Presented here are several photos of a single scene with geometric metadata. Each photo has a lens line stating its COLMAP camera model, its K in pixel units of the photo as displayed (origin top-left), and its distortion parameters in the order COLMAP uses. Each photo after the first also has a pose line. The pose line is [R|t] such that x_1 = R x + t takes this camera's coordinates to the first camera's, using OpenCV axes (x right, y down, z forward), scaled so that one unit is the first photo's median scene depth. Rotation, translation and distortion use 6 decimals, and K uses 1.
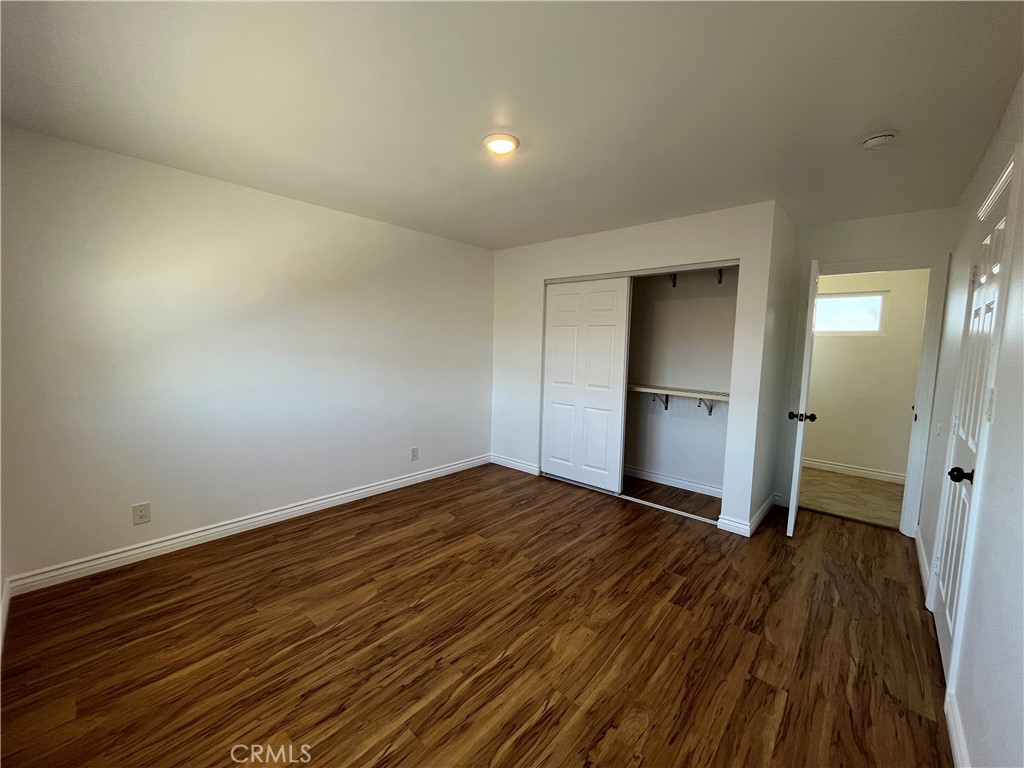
lens RADIAL K [[412.2, 0, 510.2], [0, 412.2, 379.6], [0, 0, 1]] dist [0.000306, -0.000218]
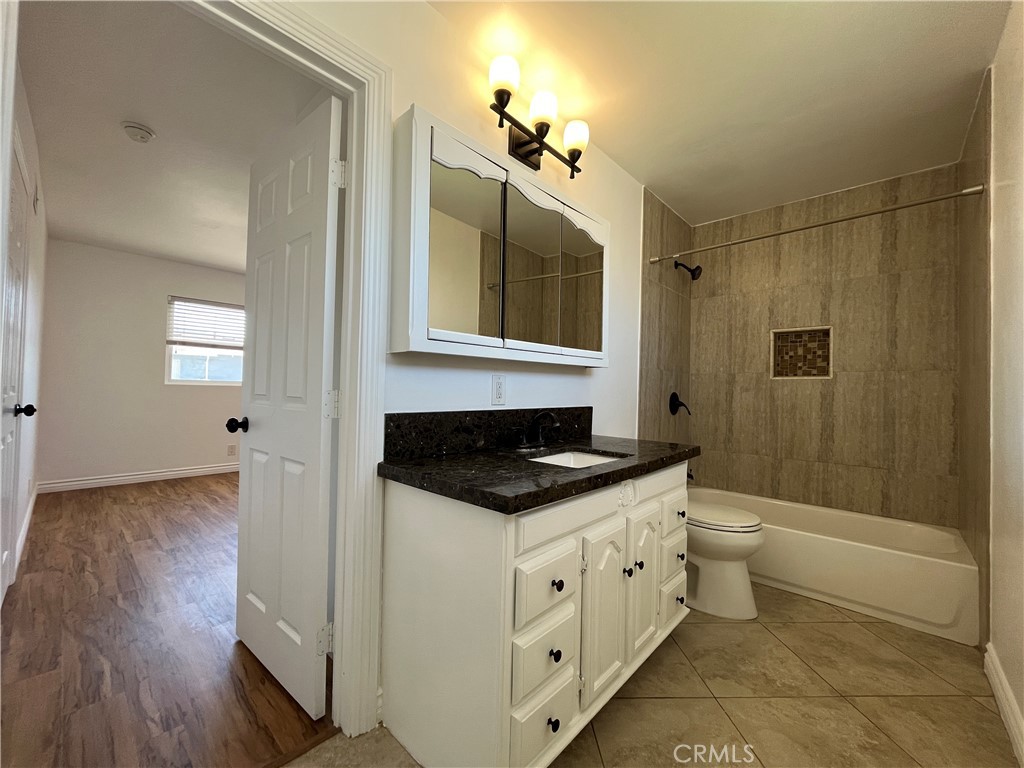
lens RADIAL K [[412.2, 0, 512.8], [0, 412.2, 384.0], [0, 0, 1]] dist [0.000306, -0.000218]
pose [[-0.013725, -0.039908, -0.999109, 1.990364], [-0.111062, 0.993081, -0.038142, 0.017357], [0.993719, 0.110440, -0.018062, 2.132042]]
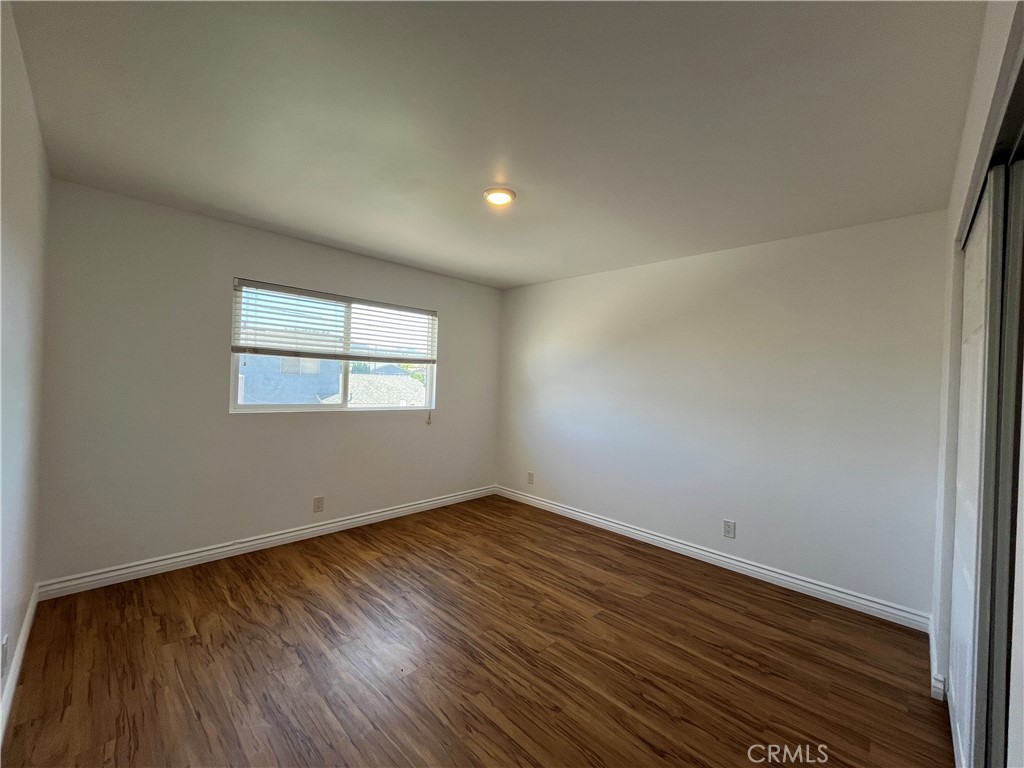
lens RADIAL K [[412.2, 0, 509.3], [0, 412.2, 378.8], [0, 0, 1]] dist [0.000306, -0.000218]
pose [[-0.048937, -0.027560, -0.998422, 0.893733], [-0.124296, 0.992017, -0.021291, -0.050478], [0.991038, 0.123058, -0.051972, 0.939729]]
